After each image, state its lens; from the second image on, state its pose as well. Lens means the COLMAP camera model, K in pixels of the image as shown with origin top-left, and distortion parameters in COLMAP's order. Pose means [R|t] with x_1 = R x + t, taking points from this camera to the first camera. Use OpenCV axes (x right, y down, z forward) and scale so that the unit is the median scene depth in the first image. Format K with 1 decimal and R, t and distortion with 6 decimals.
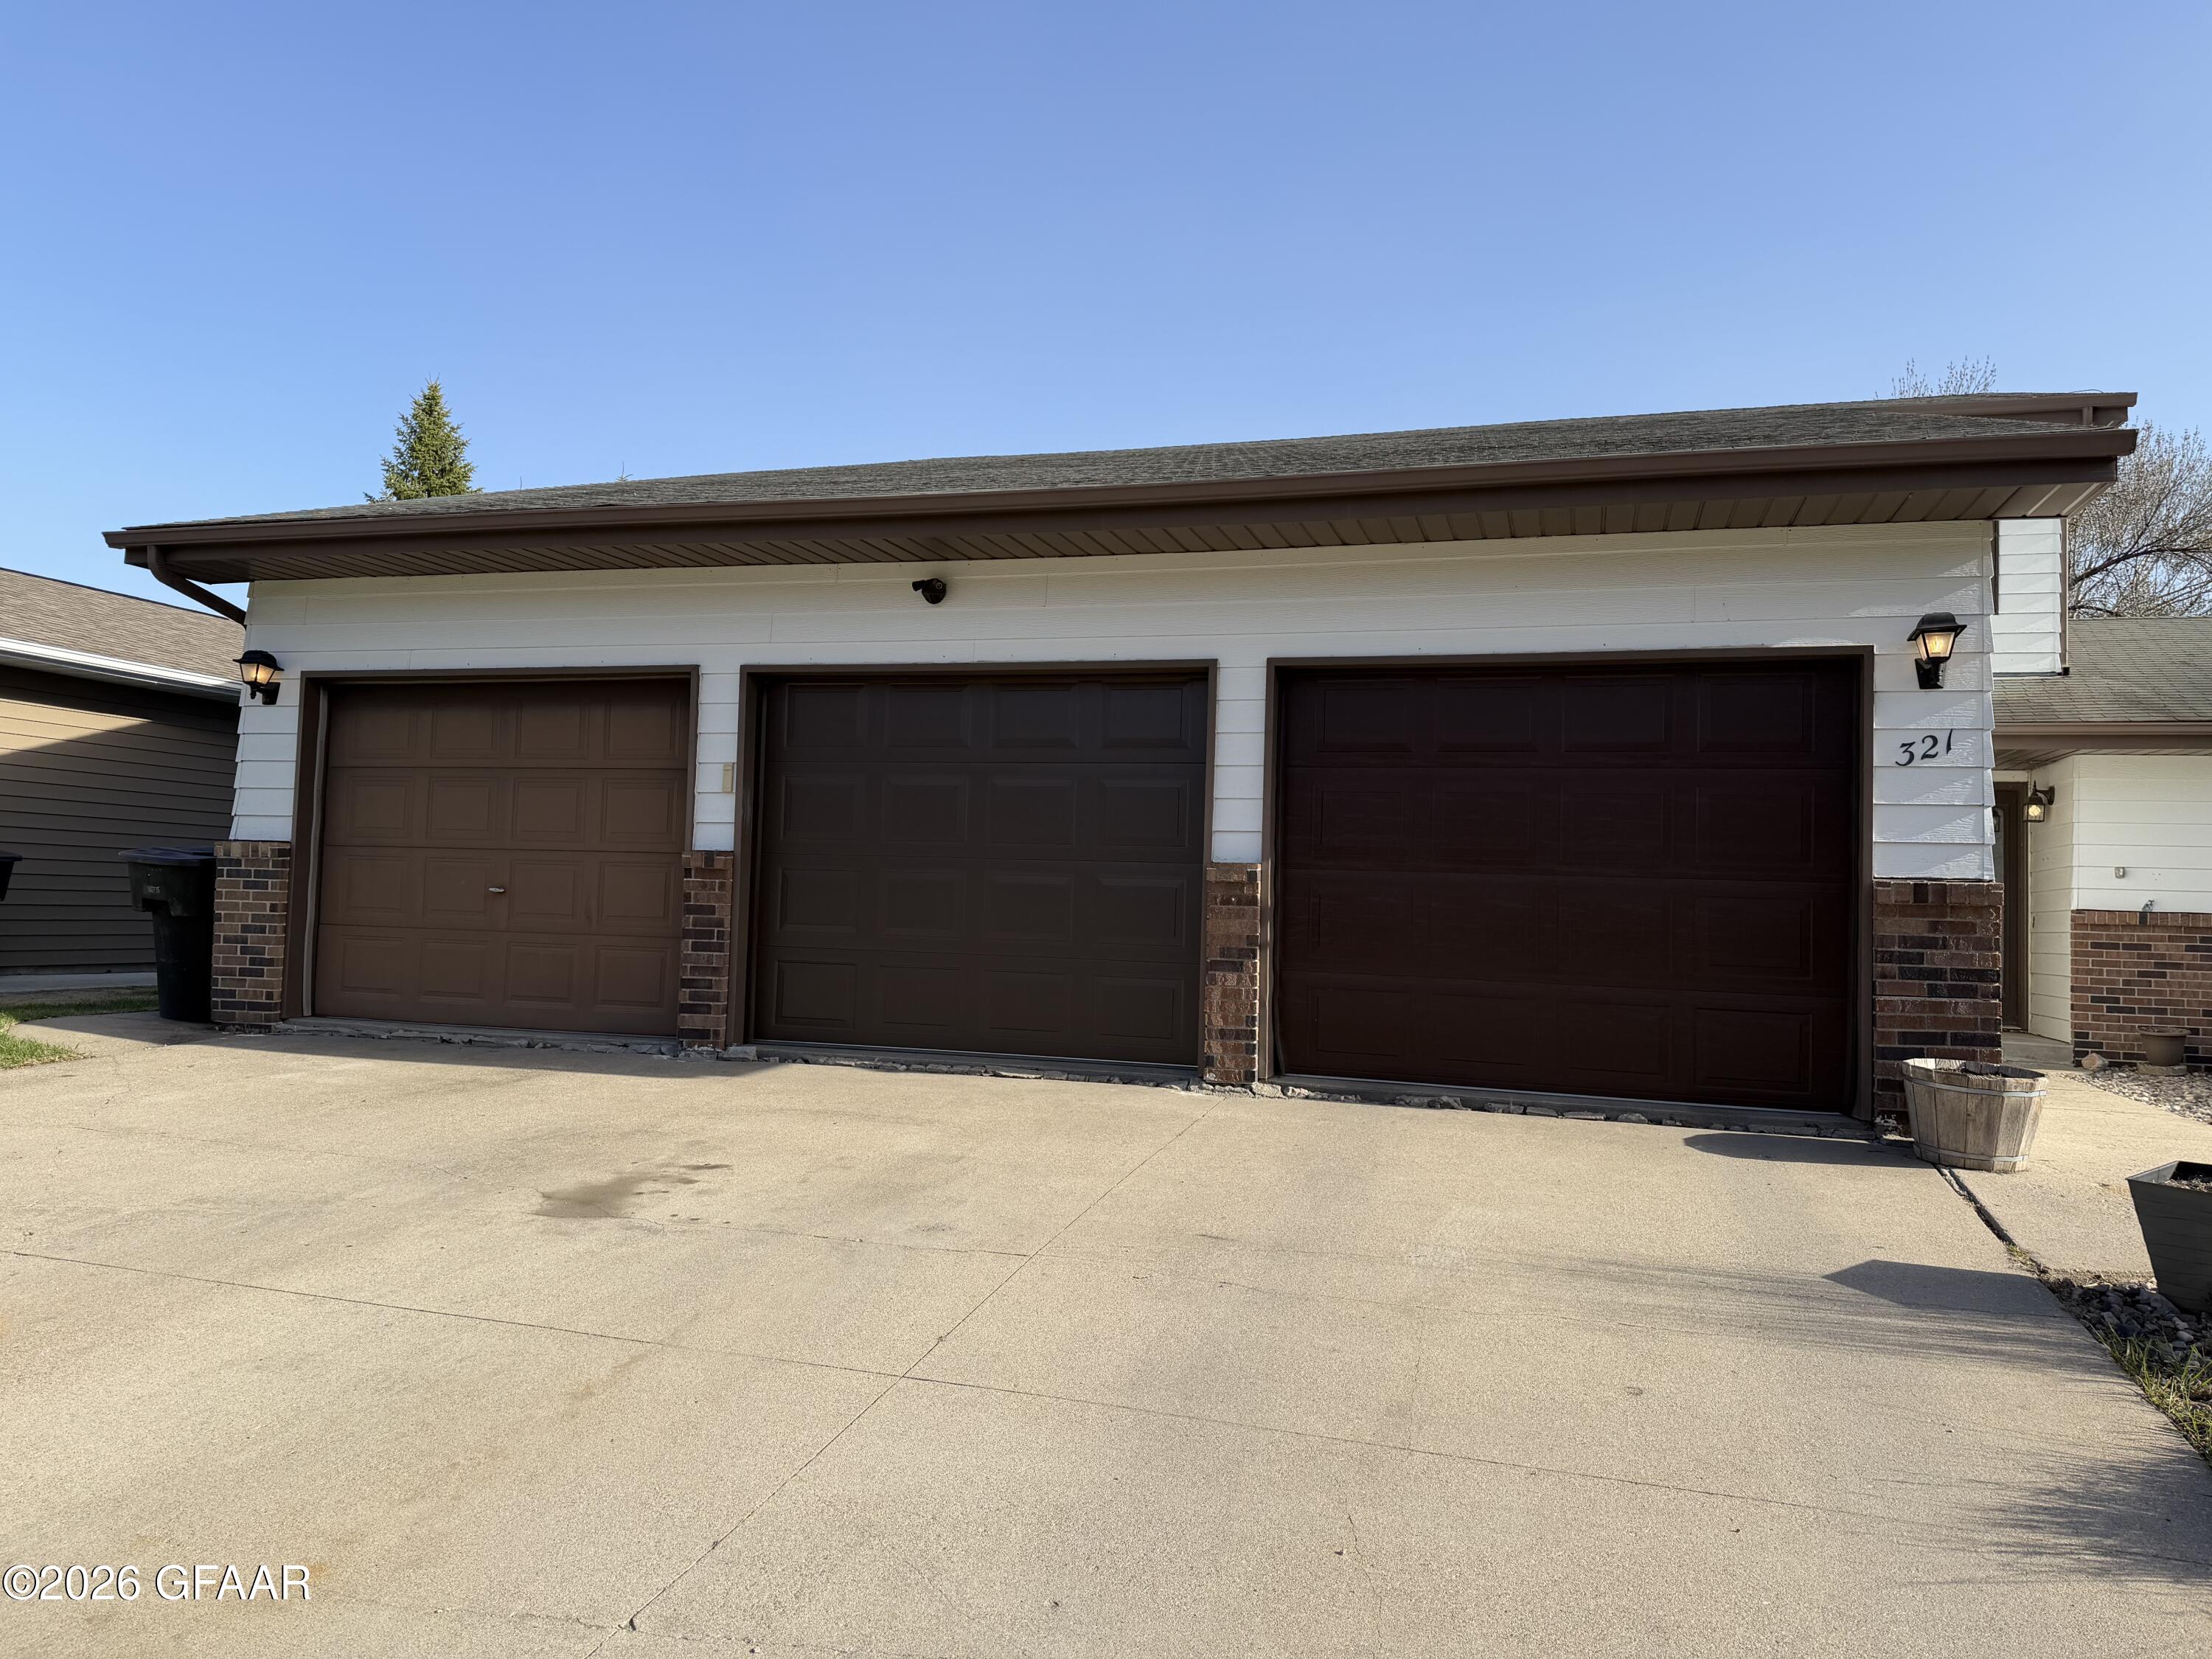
lens RADIAL K [[1589.7, 0, 1097.1], [0, 1589.7, 848.5], [0, 0, 1]] dist [0.017837, -0.003866]
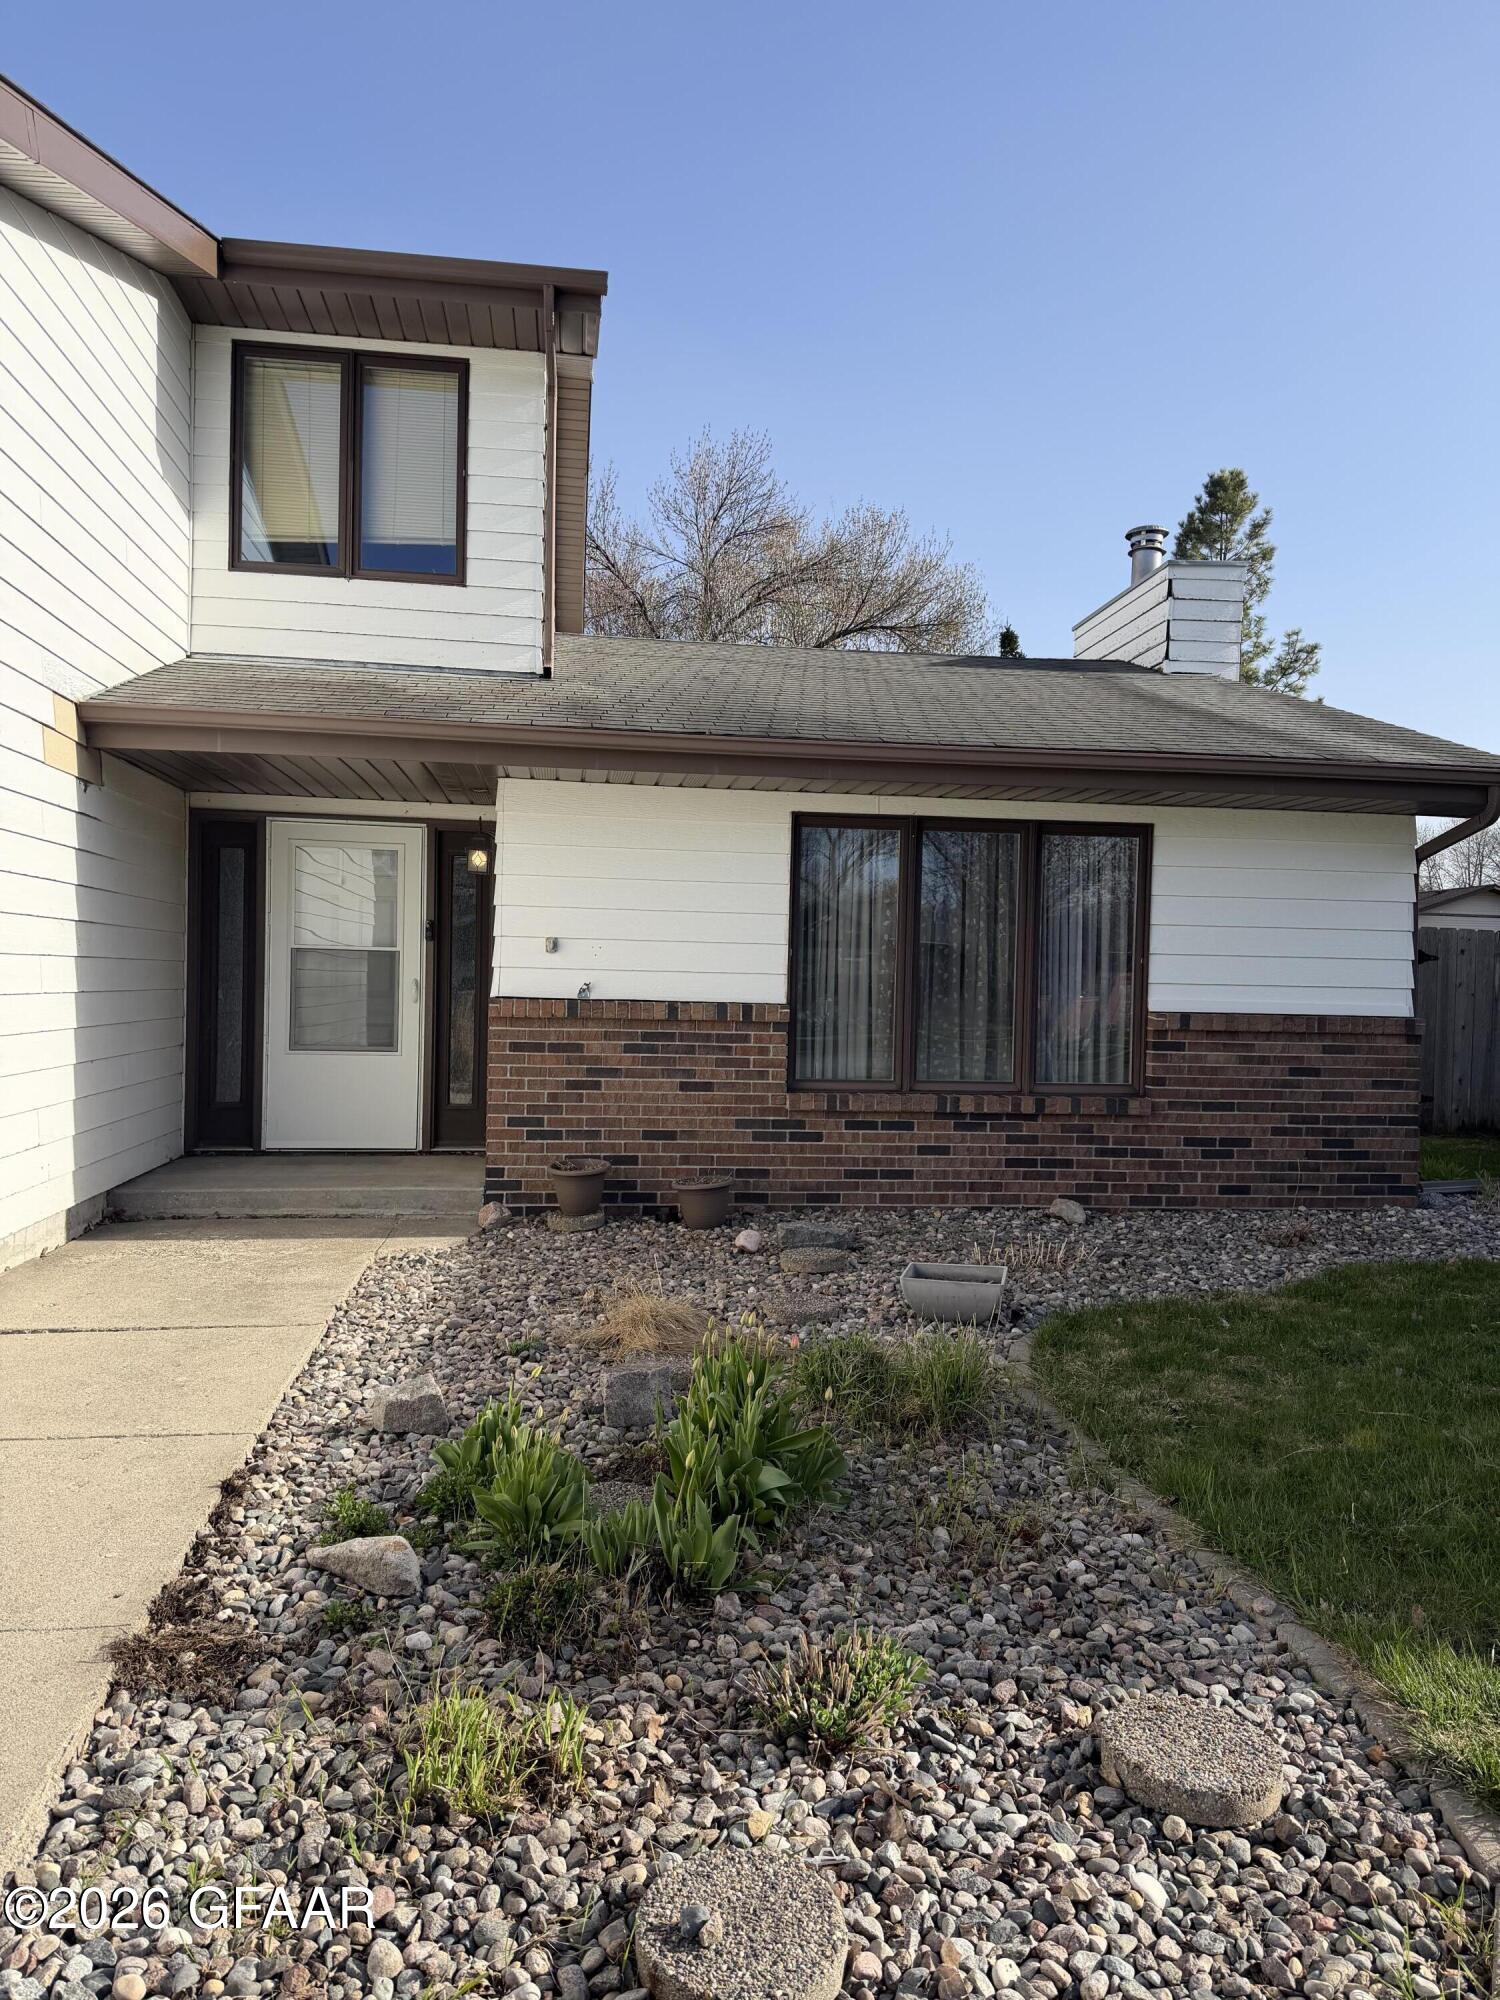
lens RADIAL K [[1406.3, 0, 750.0], [0, 1406.3, 1000.0], [0, 0, 1]] dist [0.234355, -0.436601]
pose [[0.914107, -0.014508, 0.405213, 0.467262], [-0.012041, 0.997948, 0.062893, -0.001412], [-0.405294, -0.062370, 0.912056, 0.383337]]
